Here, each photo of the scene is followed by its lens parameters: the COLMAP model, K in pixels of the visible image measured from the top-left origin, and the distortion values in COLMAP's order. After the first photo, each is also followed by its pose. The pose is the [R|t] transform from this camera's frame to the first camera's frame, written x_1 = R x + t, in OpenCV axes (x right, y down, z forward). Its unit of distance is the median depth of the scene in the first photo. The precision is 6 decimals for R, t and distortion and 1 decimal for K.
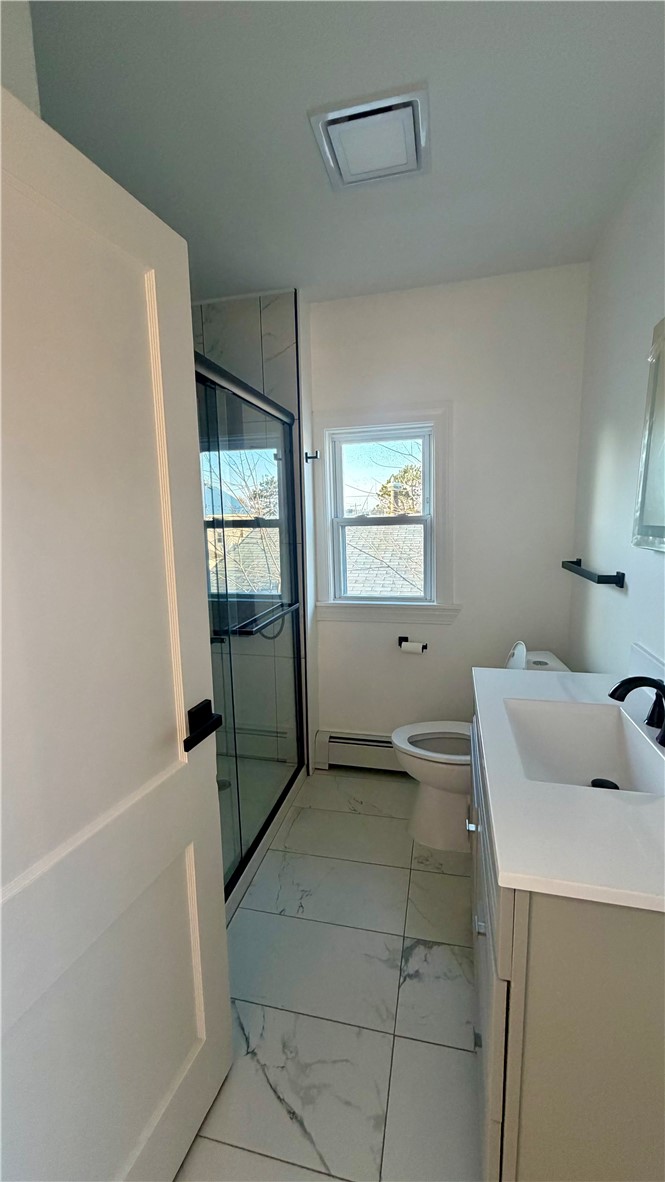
lens RADIAL K [[470.0, 0, 335.1], [0, 470.0, 589.8], [0, 0, 1]] dist [-0.000182, 0.000026]
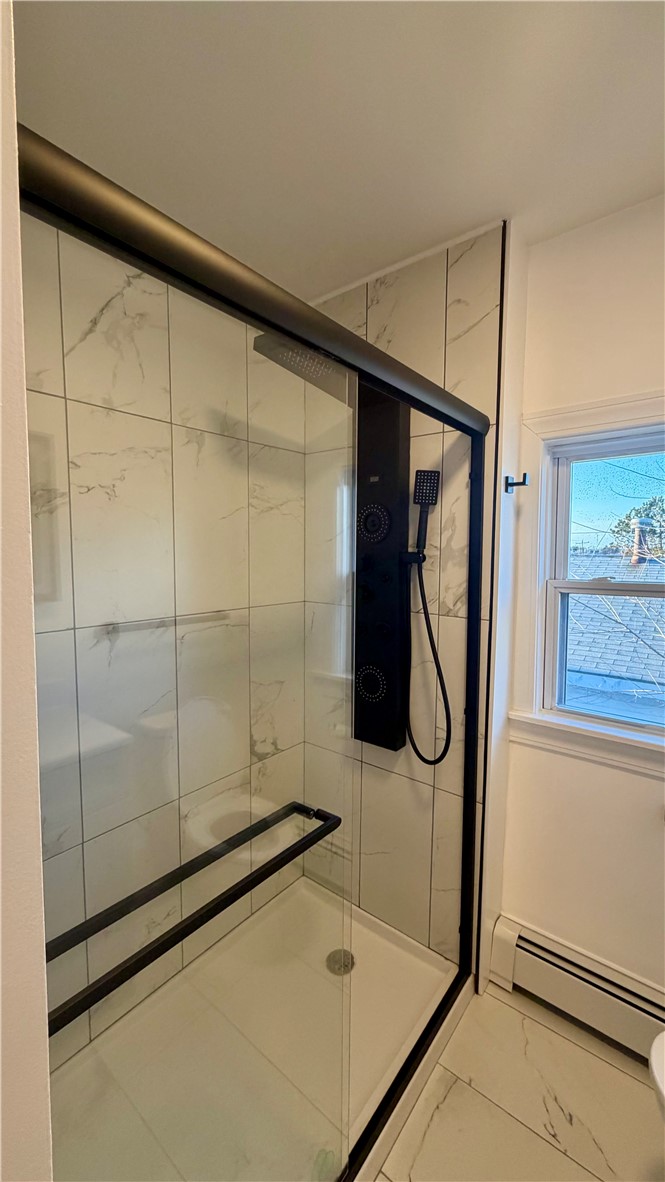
lens RADIAL K [[470.0, 0, 335.5], [0, 470.0, 593.7], [0, 0, 1]] dist [-0.000182, 0.000026]
pose [[0.905277, 0.058701, -0.420746, 0.004387], [-0.086386, 0.995151, -0.047029, -0.081903], [0.415946, 0.078921, 0.905958, 0.327692]]
